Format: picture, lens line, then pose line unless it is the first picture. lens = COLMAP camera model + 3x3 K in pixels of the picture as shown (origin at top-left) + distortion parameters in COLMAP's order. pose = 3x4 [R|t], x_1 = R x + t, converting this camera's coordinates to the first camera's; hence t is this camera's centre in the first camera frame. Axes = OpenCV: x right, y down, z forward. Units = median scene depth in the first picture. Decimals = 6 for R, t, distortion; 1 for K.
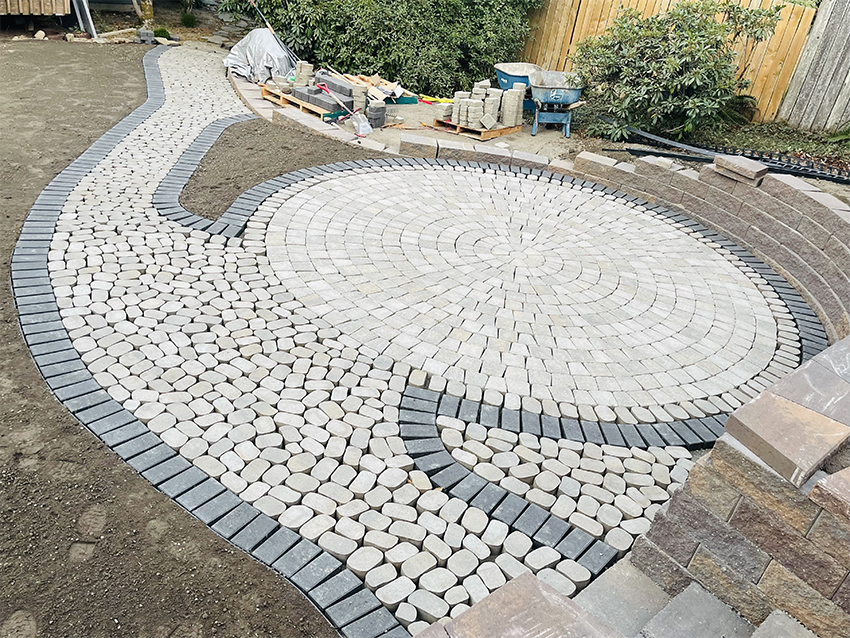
lens RADIAL K [[734.9, 0, 425.0], [0, 734.9, 319.0], [0, 0, 1]] dist [0.067958, -0.074806]
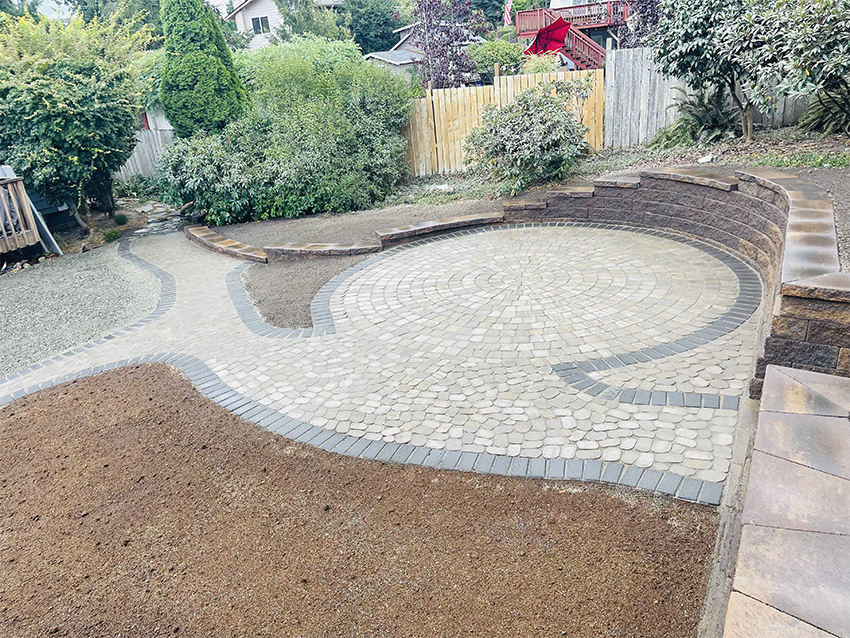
lens RADIAL K [[641.5, 0, 427.3], [0, 641.5, 321.4], [0, 0, 1]] dist [0.069989, -0.086933]
pose [[0.919285, -0.340346, 0.197684, -0.413938], [0.361573, 0.928684, -0.082530, 0.030638], [-0.155497, 0.147346, 0.976785, -0.189972]]
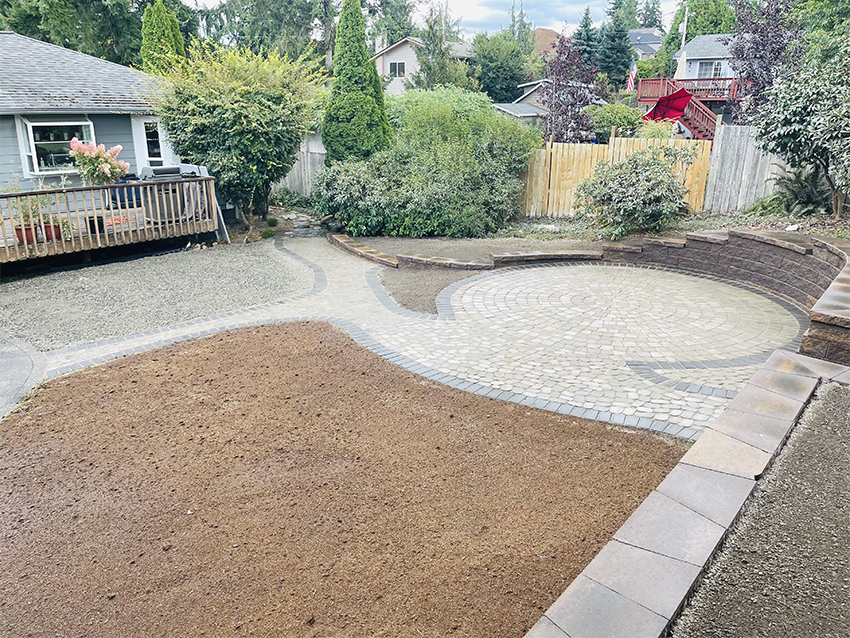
lens RADIAL K [[638.9, 0, 421.0], [0, 638.9, 320.4], [0, 0, 1]] dist [0.080534, -0.103457]
pose [[0.978518, -0.187855, 0.084931, -0.582131], [0.200645, 0.962433, -0.182934, 0.180238], [-0.047375, 0.196046, 0.979450, -0.542300]]
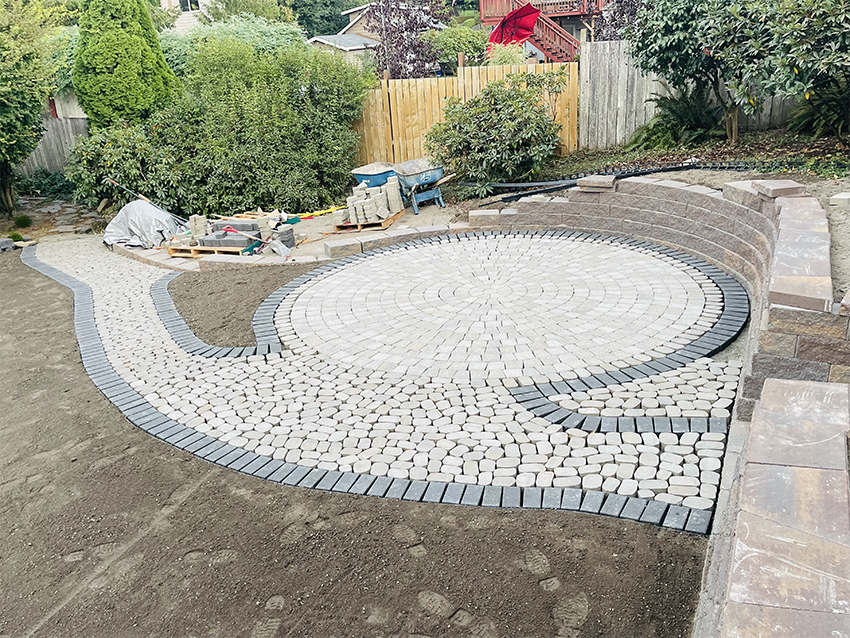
lens RADIAL K [[734.9, 0, 425.0], [0, 734.9, 319.0], [0, 0, 1]] dist [0.067958, -0.074806]
pose [[0.905389, -0.331663, 0.265085, -0.436319], [0.365338, 0.926669, -0.088391, 0.034983], [-0.216330, 0.176874, 0.960165, -0.218345]]
